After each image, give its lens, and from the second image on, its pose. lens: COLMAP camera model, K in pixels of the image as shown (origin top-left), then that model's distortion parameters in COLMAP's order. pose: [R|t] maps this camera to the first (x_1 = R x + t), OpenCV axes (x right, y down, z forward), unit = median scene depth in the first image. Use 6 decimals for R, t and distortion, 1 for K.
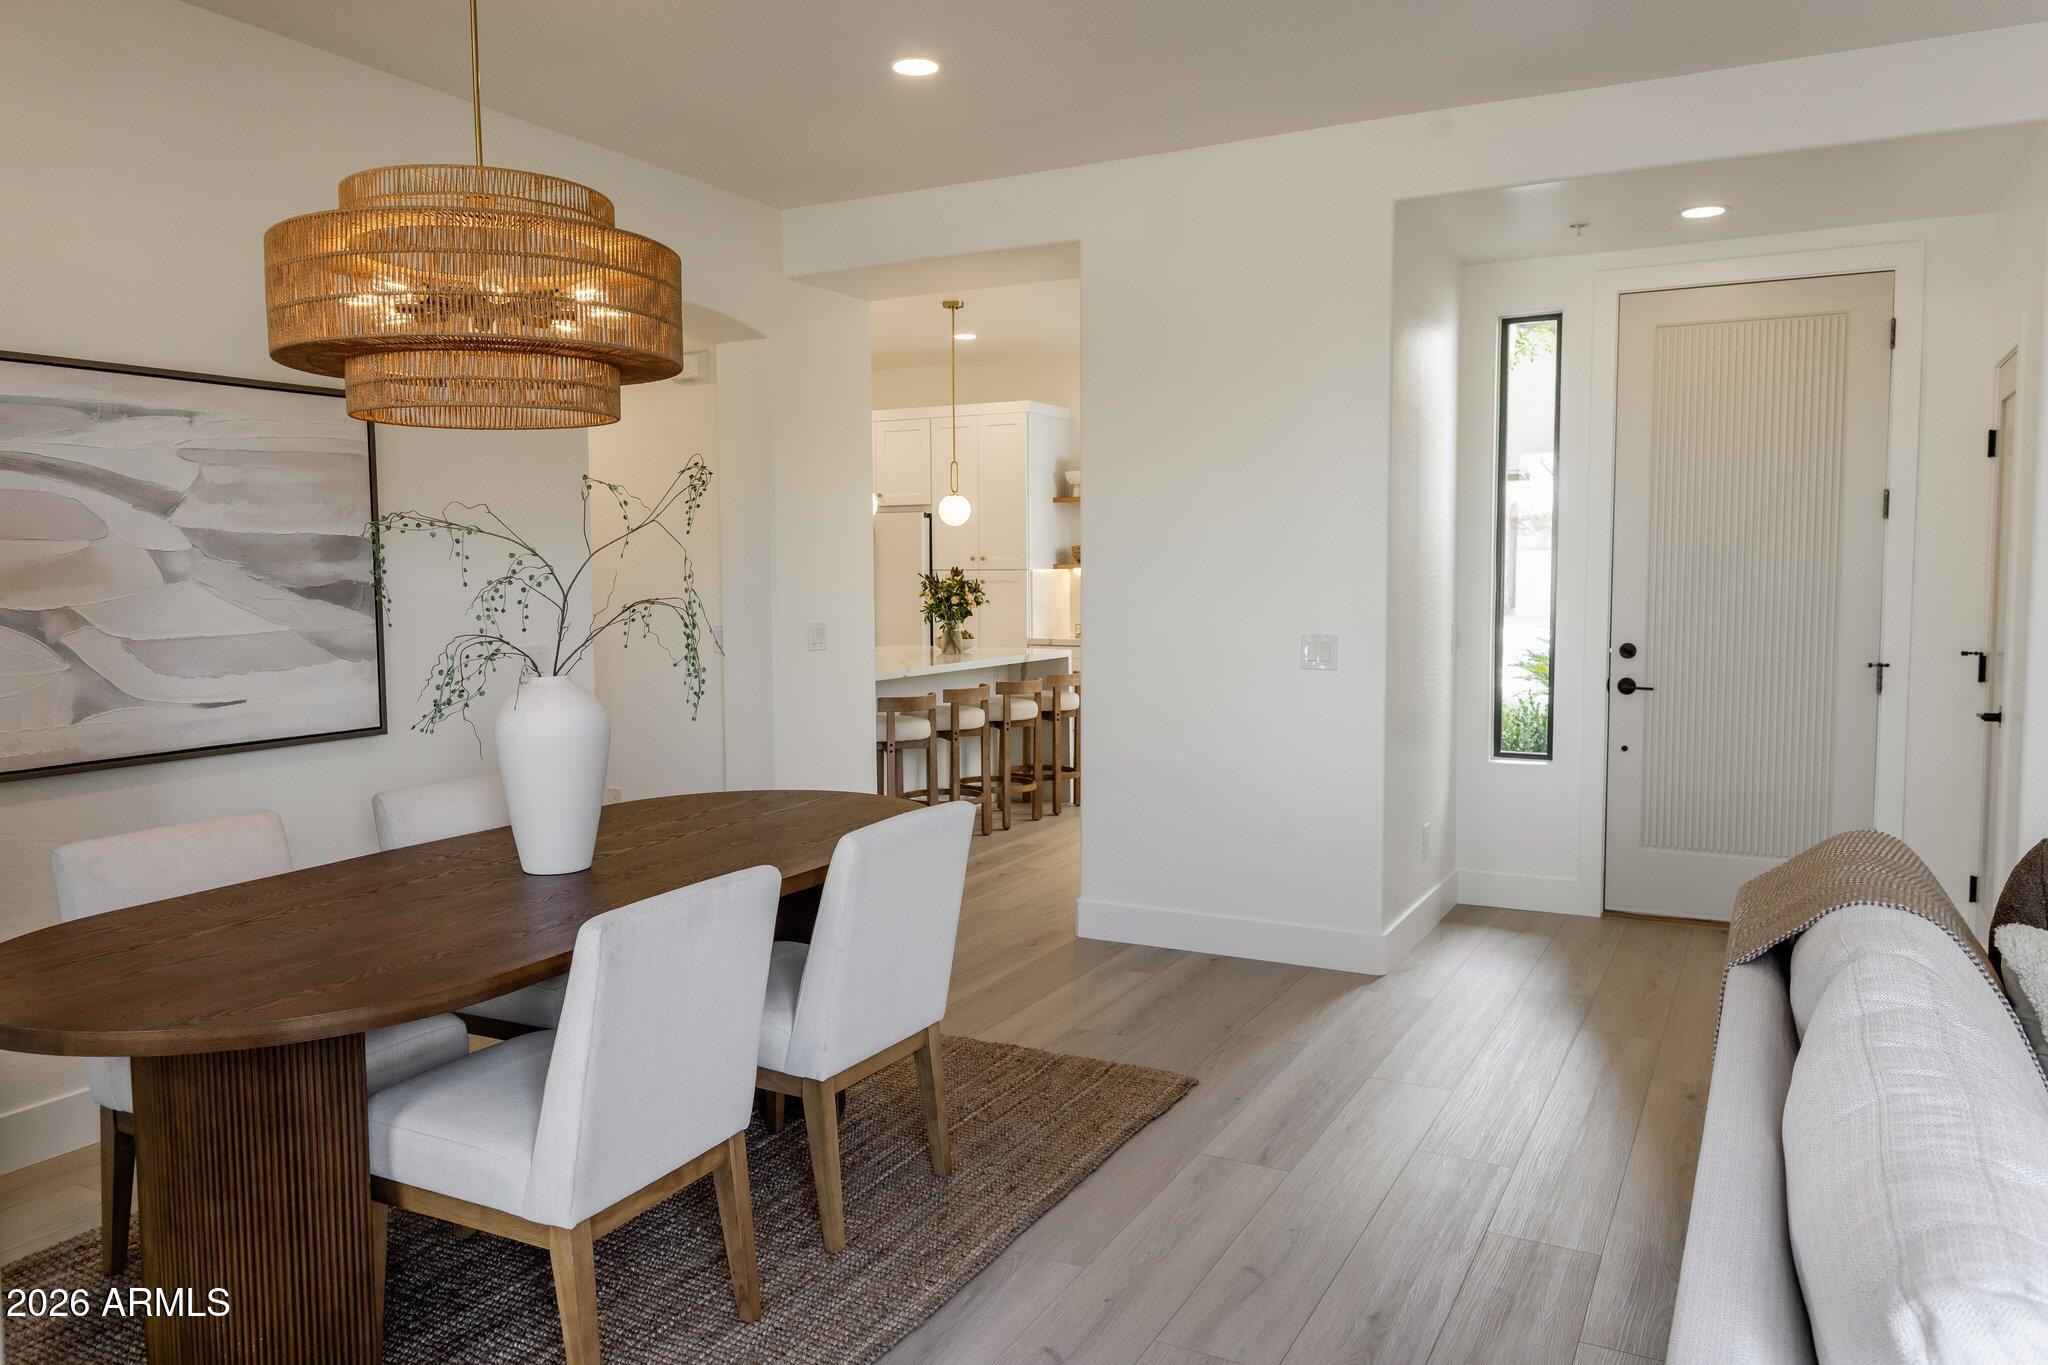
lens RADIAL K [[1455.0, 0, 1025.7], [0, 1455.0, 663.0], [0, 0, 1]] dist [0.013895, 0.005283]
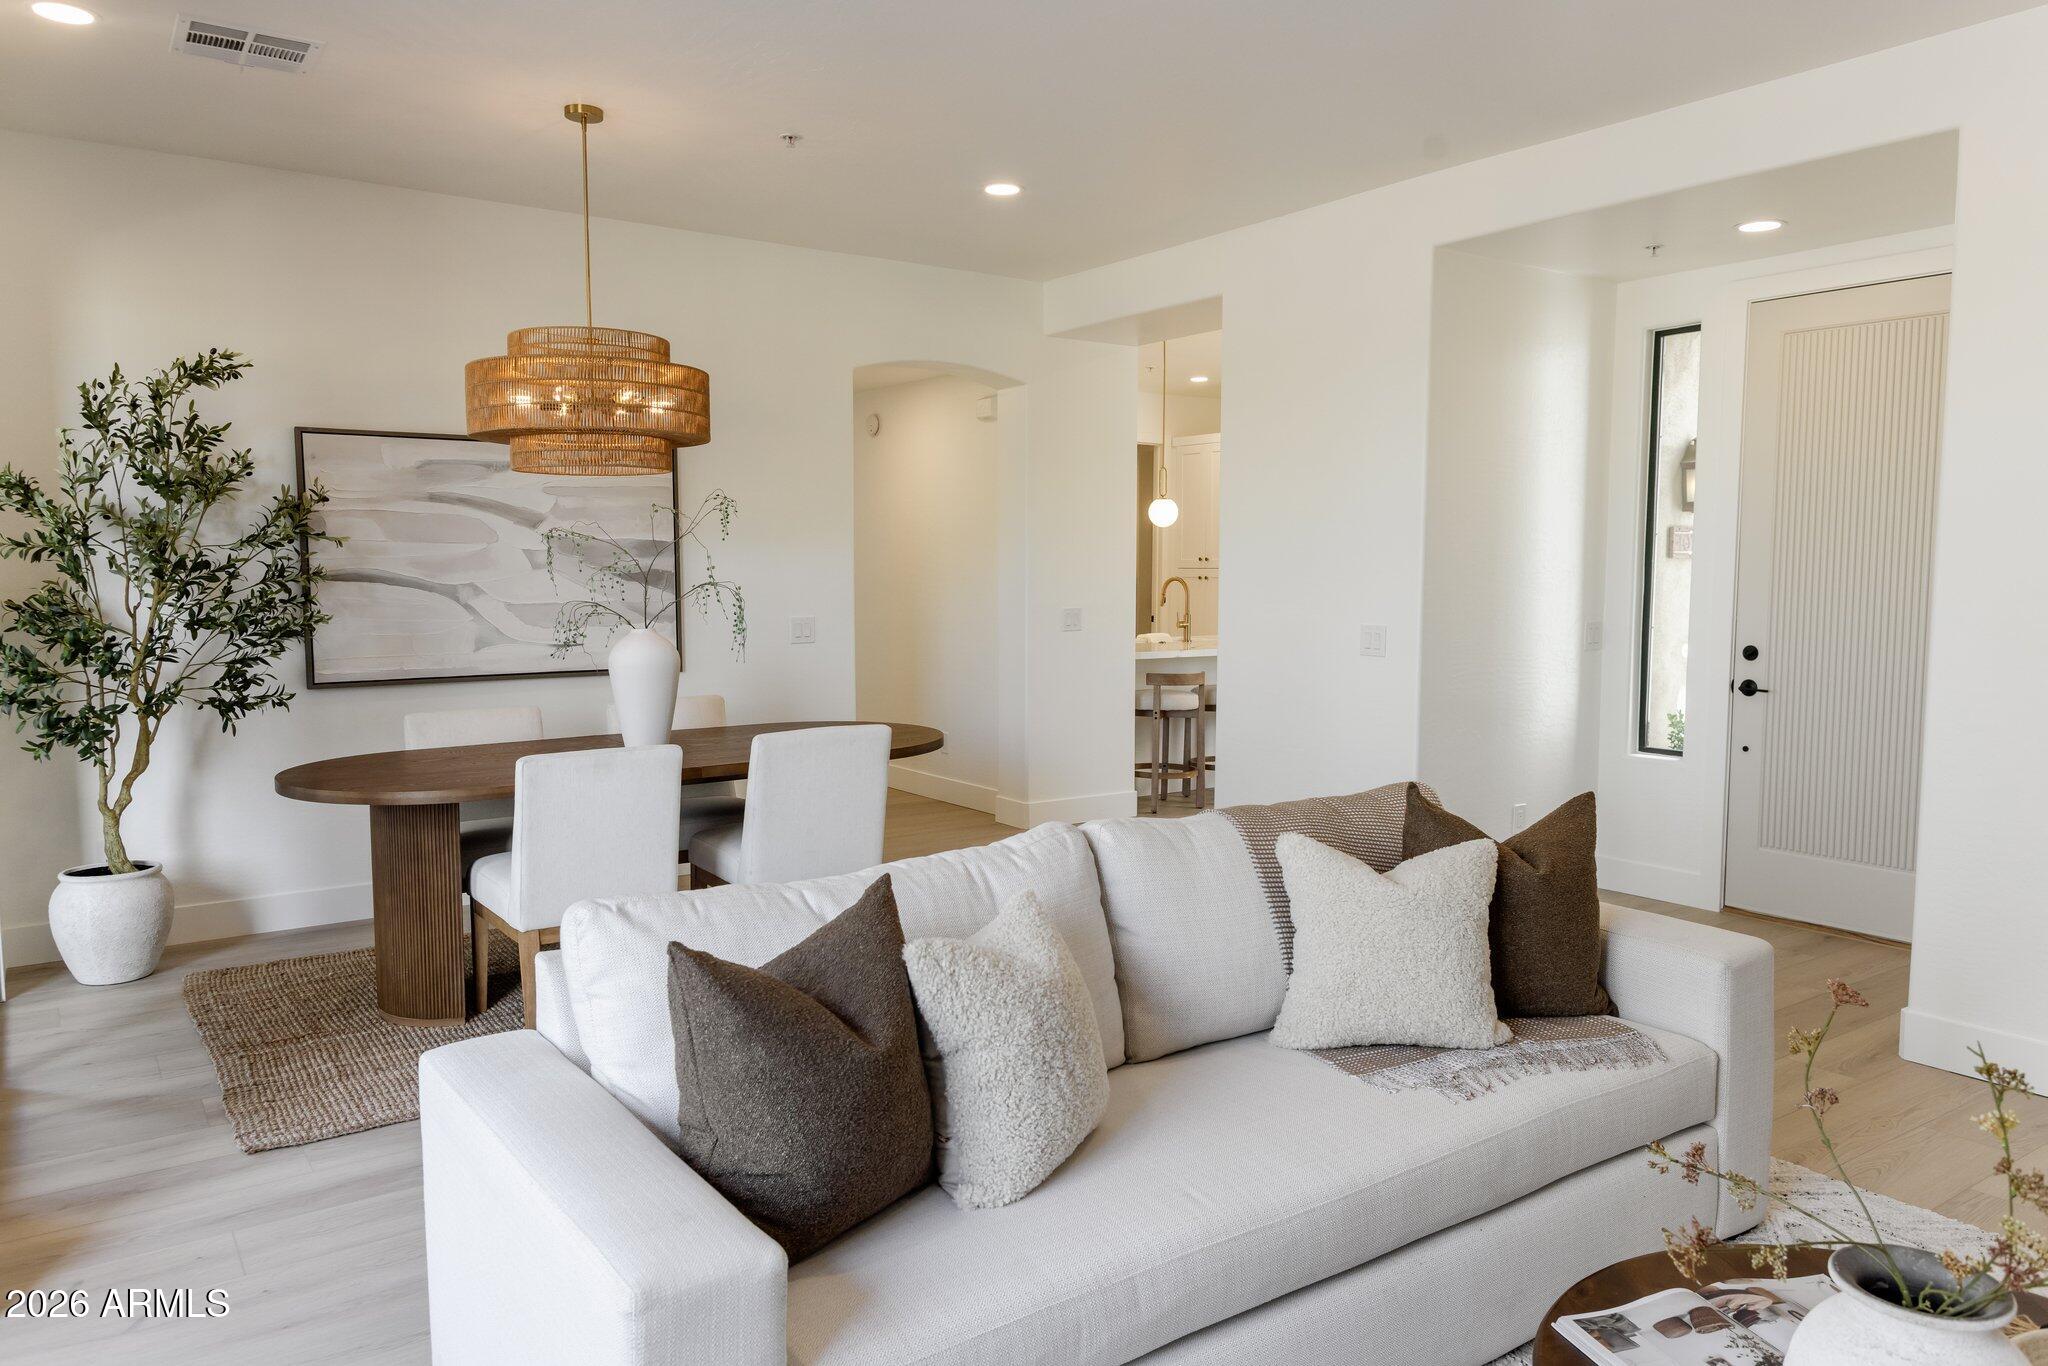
lens RADIAL K [[1398.2, 0, 1026.3], [0, 1398.2, 675.7], [0, 0, 1]] dist [0.005988, 0.003484]
pose [[0.895549, 0.044749, -0.442708, 0.532911], [-0.038604, 0.998992, 0.022887, 0.006117], [0.443286, -0.003406, 0.896374, -0.140702]]
